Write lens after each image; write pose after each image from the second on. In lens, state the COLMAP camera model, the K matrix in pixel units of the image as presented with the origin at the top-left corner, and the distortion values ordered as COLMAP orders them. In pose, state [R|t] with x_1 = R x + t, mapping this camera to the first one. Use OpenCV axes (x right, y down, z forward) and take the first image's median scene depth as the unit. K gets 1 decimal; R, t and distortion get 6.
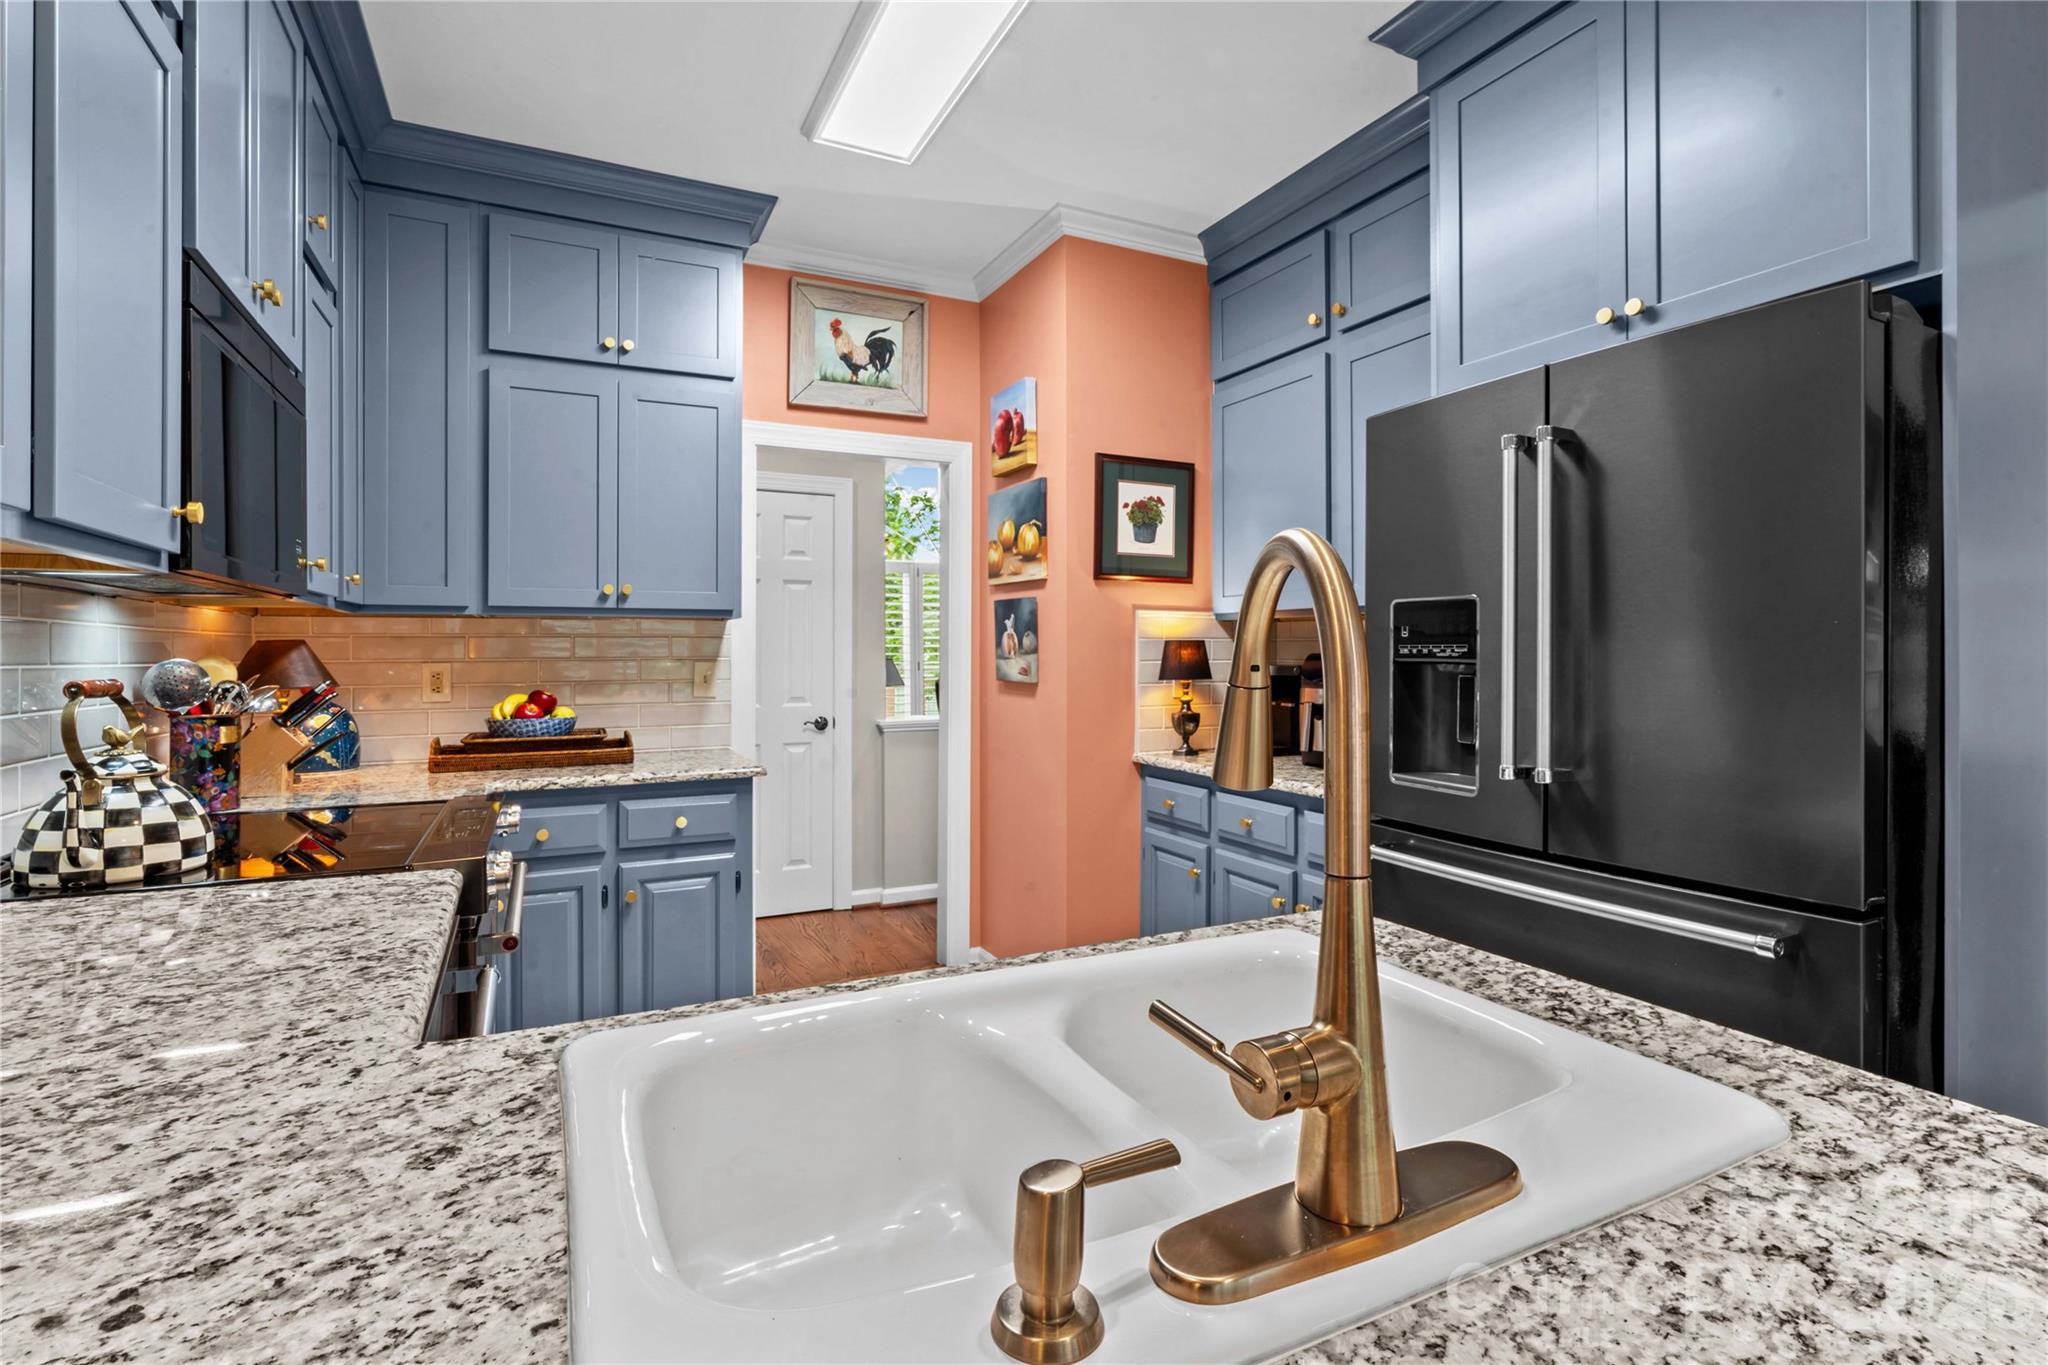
lens RADIAL K [[970.9, 0, 1022.8], [0, 970.9, 643.0], [0, 0, 1]] dist [0.000207, 0.001119]
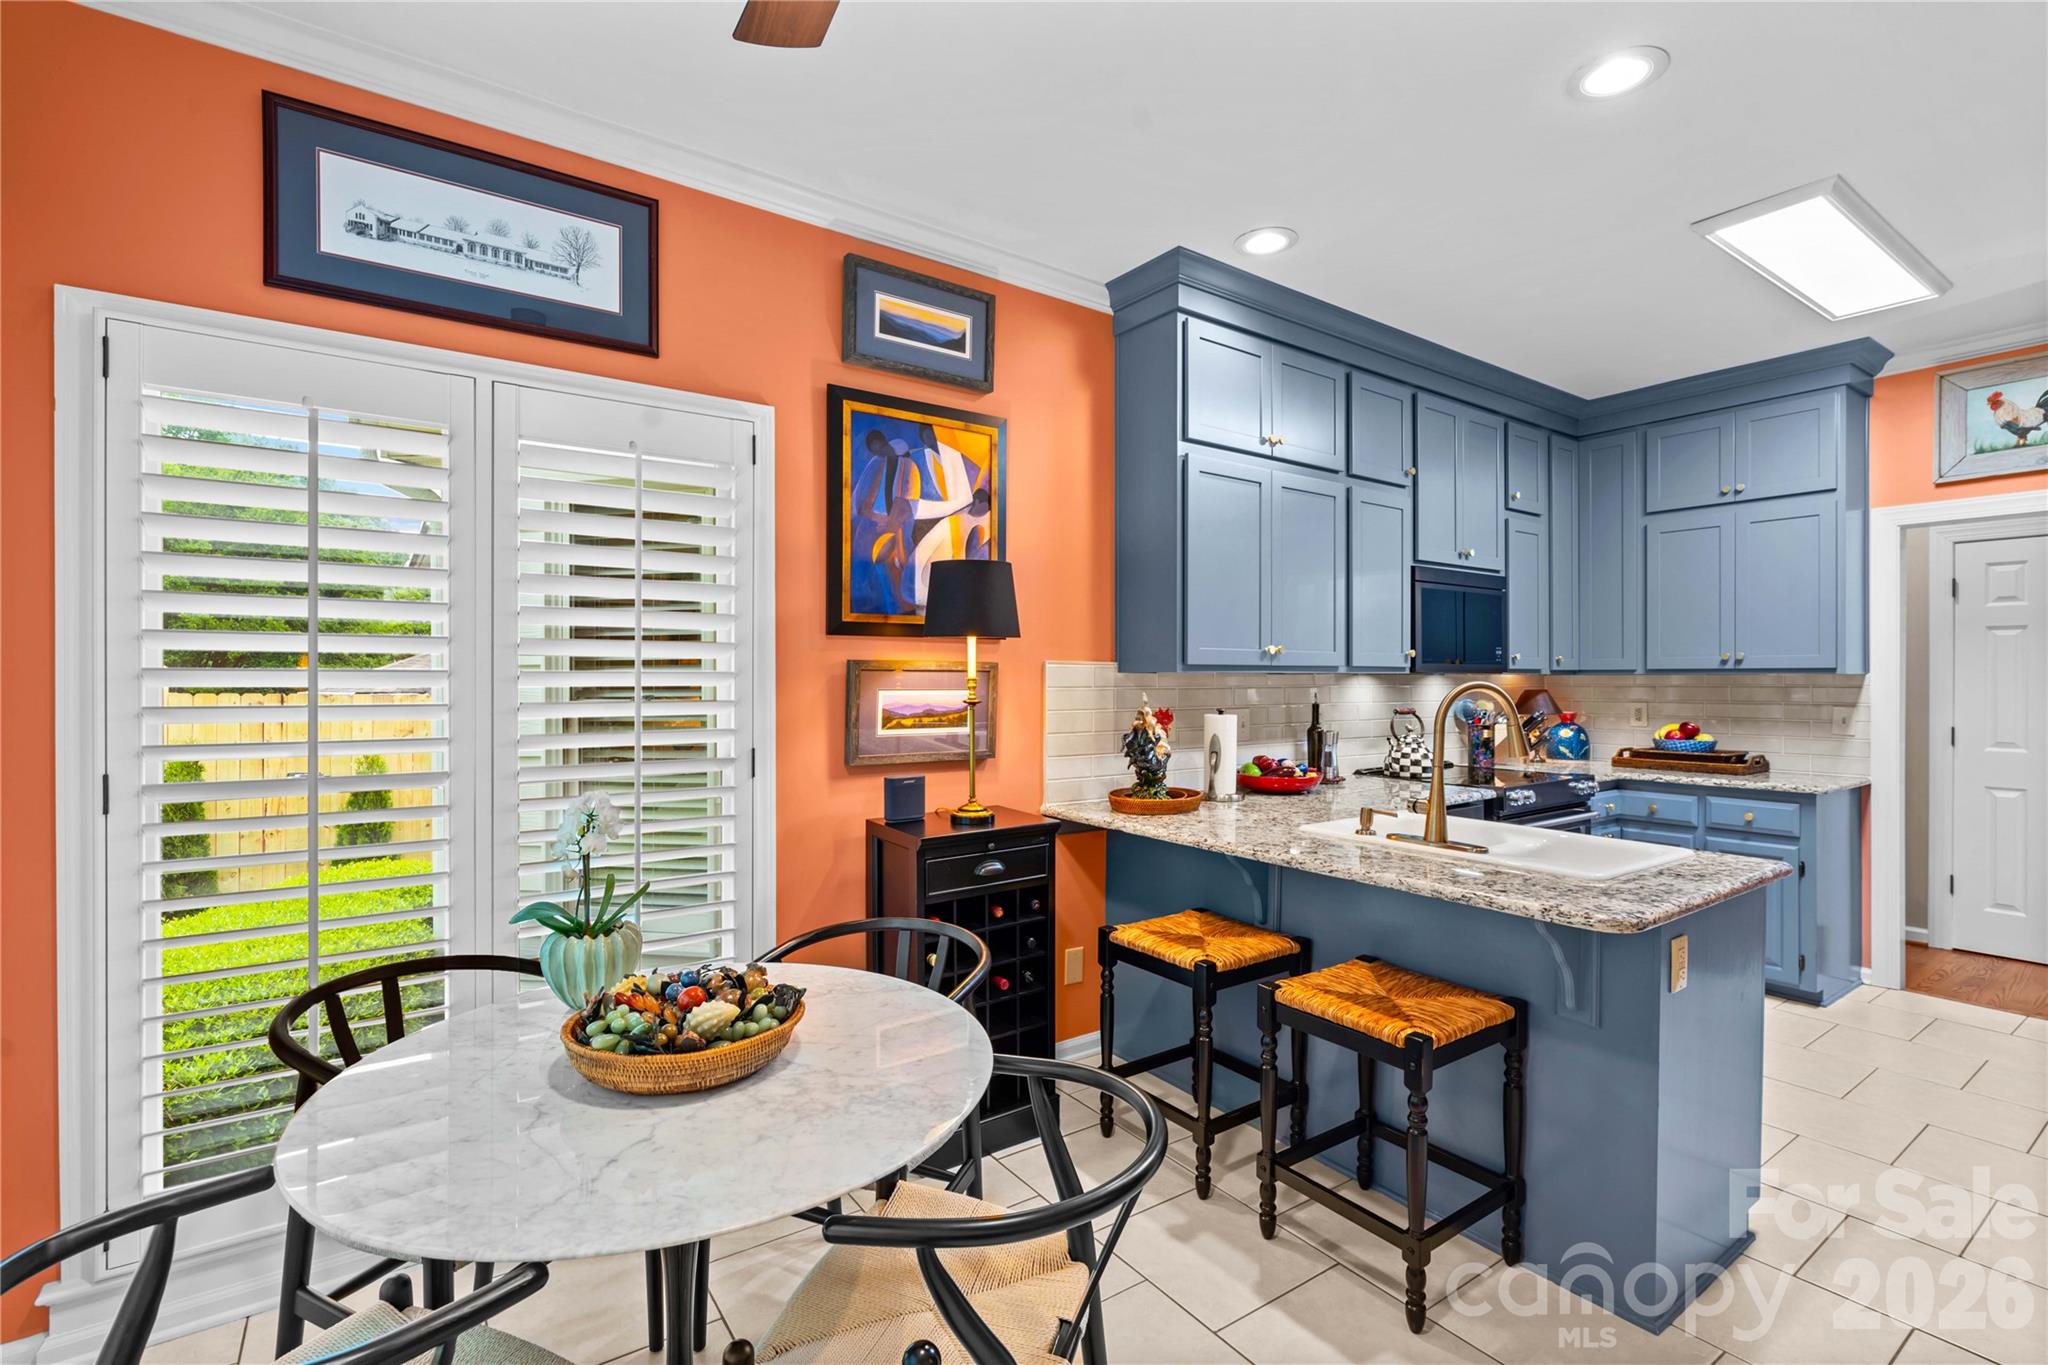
lens RADIAL K [[940.1, 0, 1023.6], [0, 940.1, 678.8], [0, 0, 1]] dist [-0.000022, 0.001045]
pose [[0.165875, 0.003665, -0.986140, 0.708835], [0.007578, 0.999959, 0.004991, -0.031801], [0.986118, -0.008301, 0.165841, -0.256493]]
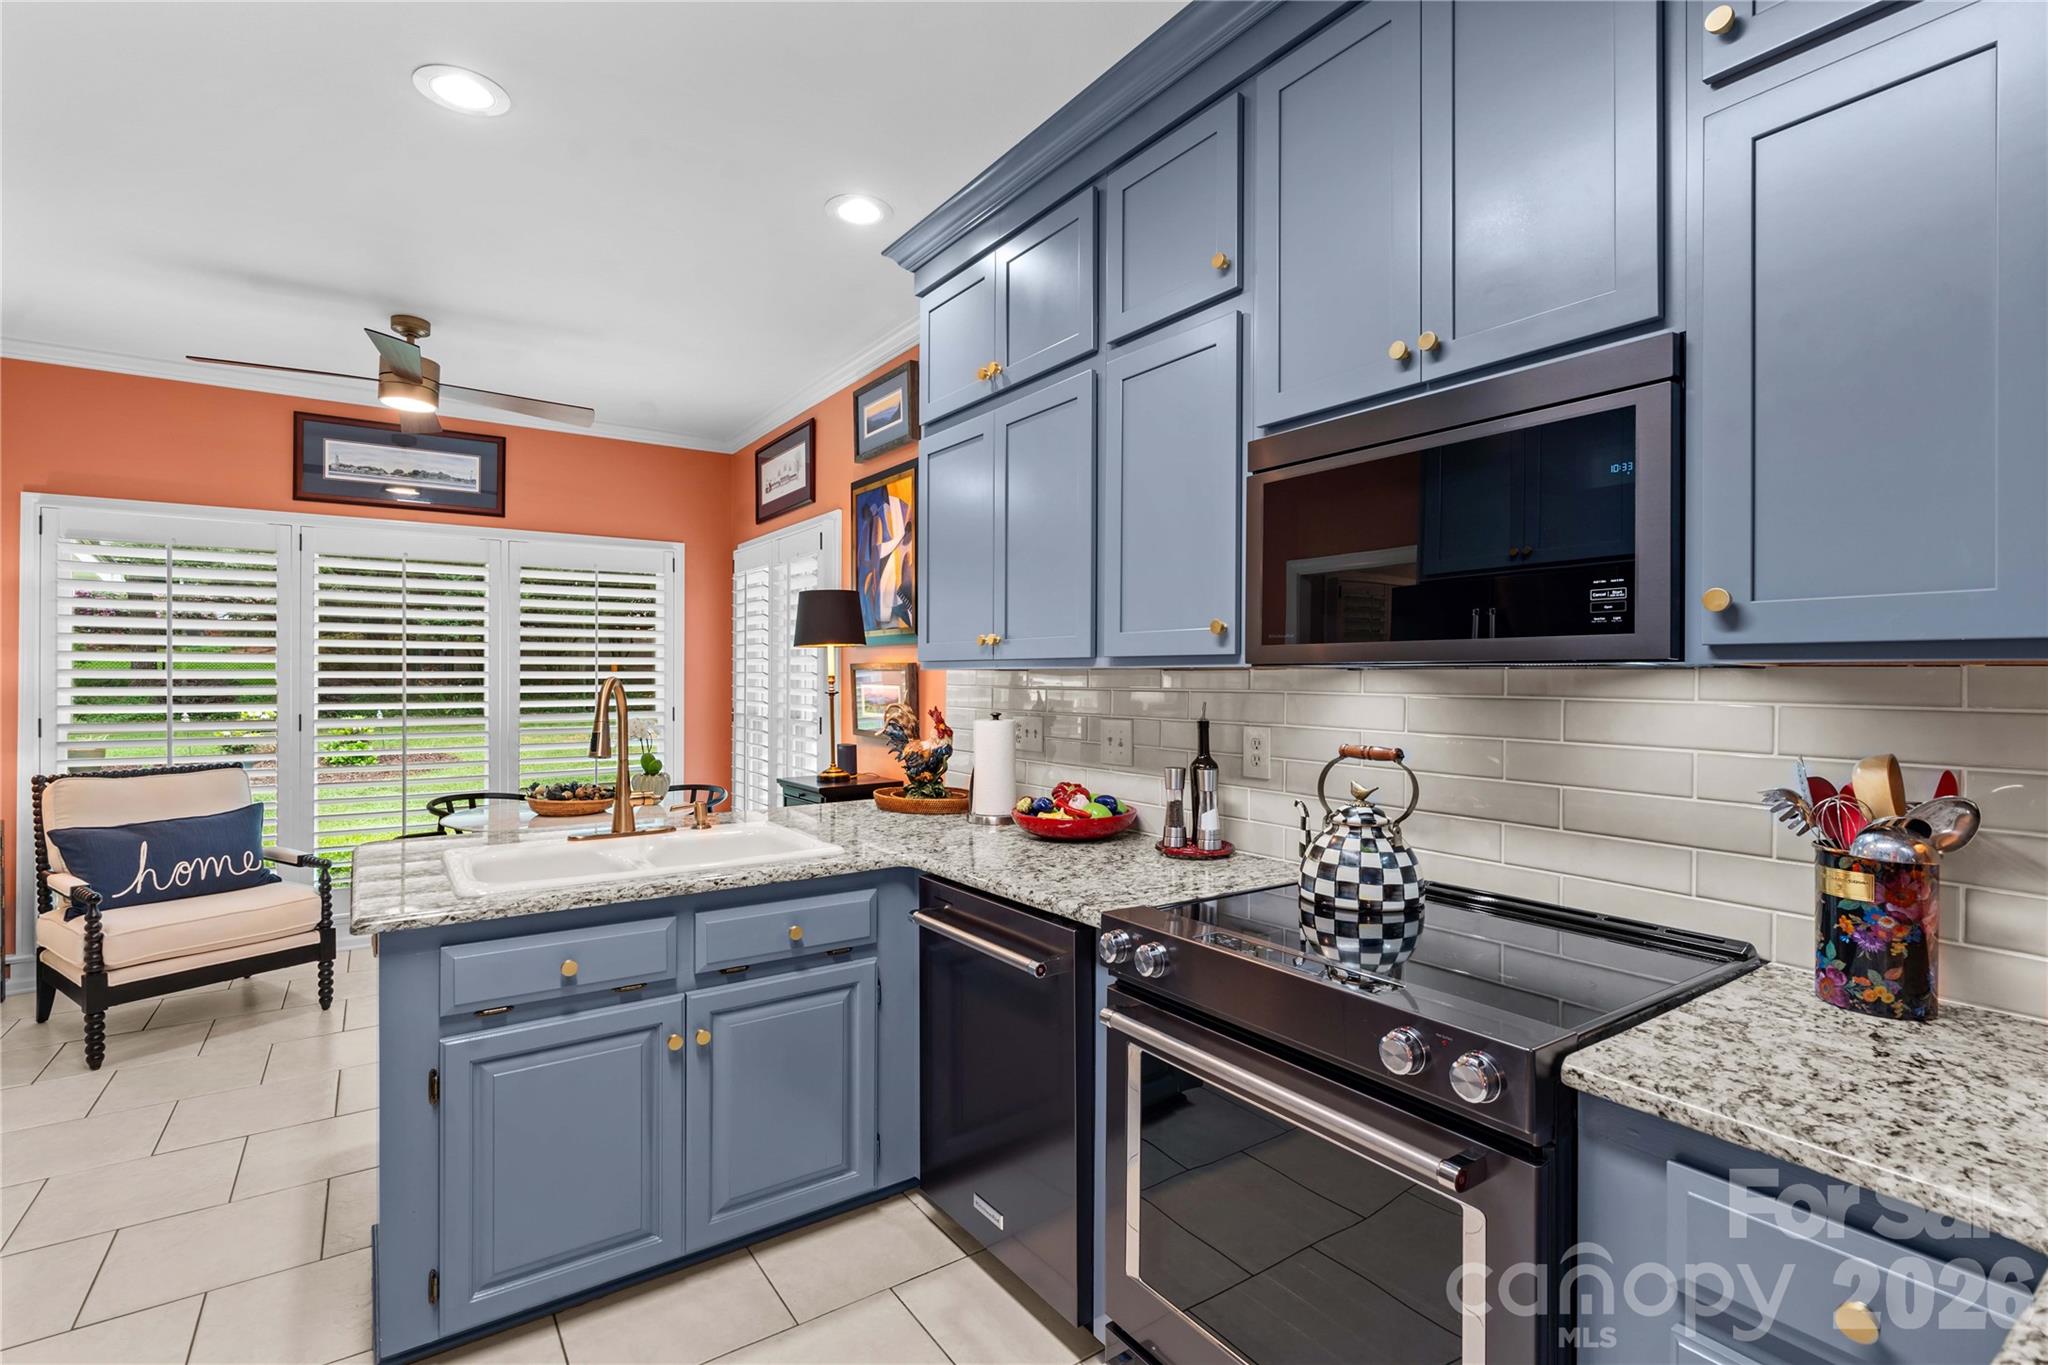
lens RADIAL K [[928.1, 0, 1038.5], [0, 928.1, 672.8], [0, 0, 1]] dist [0.001472, 0.000437]
pose [[-0.985781, -0.004101, -0.167986, -0.139795], [-0.001942, 0.999913, -0.013010, -0.017994], [0.168025, -0.012498, -0.985703, 0.934429]]
